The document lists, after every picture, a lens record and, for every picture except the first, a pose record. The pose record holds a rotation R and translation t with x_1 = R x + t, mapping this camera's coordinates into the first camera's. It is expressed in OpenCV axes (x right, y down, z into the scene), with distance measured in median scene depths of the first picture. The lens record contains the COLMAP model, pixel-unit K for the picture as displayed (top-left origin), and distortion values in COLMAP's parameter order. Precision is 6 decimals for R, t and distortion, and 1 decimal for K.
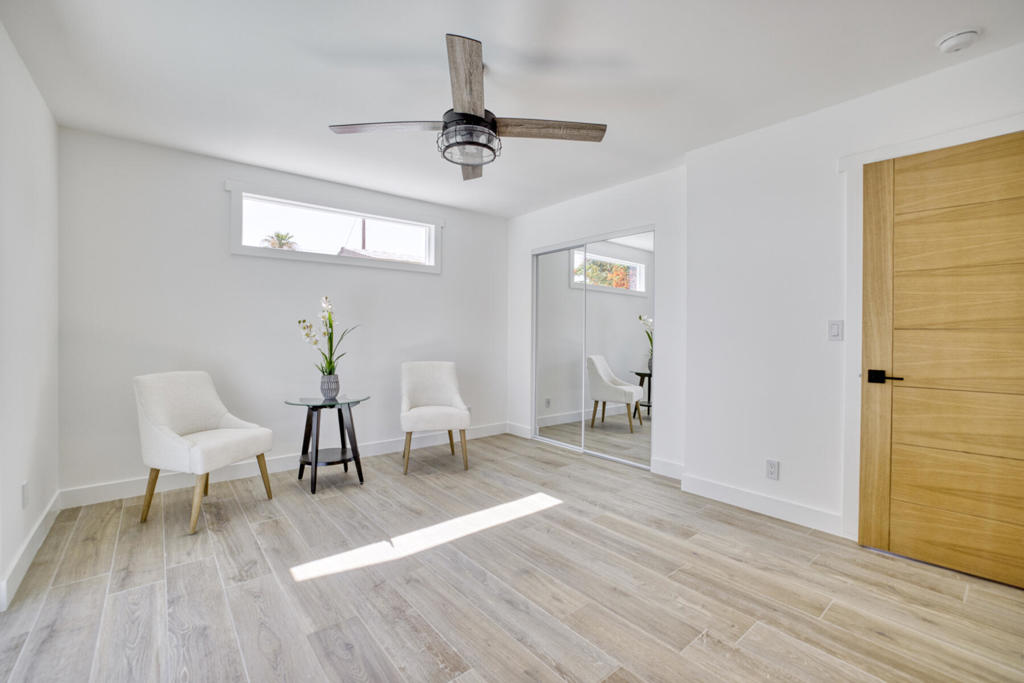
lens RADIAL K [[442.4, 0, 505.4], [0, 442.4, 336.8], [0, 0, 1]] dist [-0.043373, 0.016836]
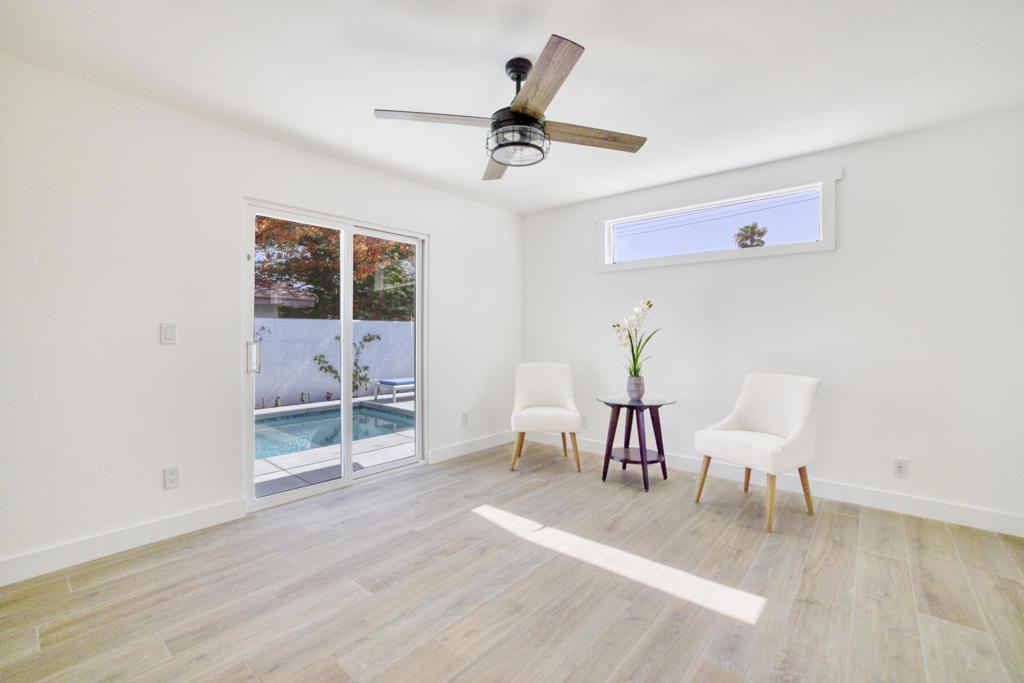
lens RADIAL K [[444.2, 0, 511.0], [0, 444.2, 339.9], [0, 0, 1]] dist [-0.000184, 0.007735]
pose [[0.169636, -0.007912, -0.985475, 0.740690], [-0.007665, 0.999927, -0.009347, 0.017012], [0.985477, 0.009139, 0.169563, 0.679082]]
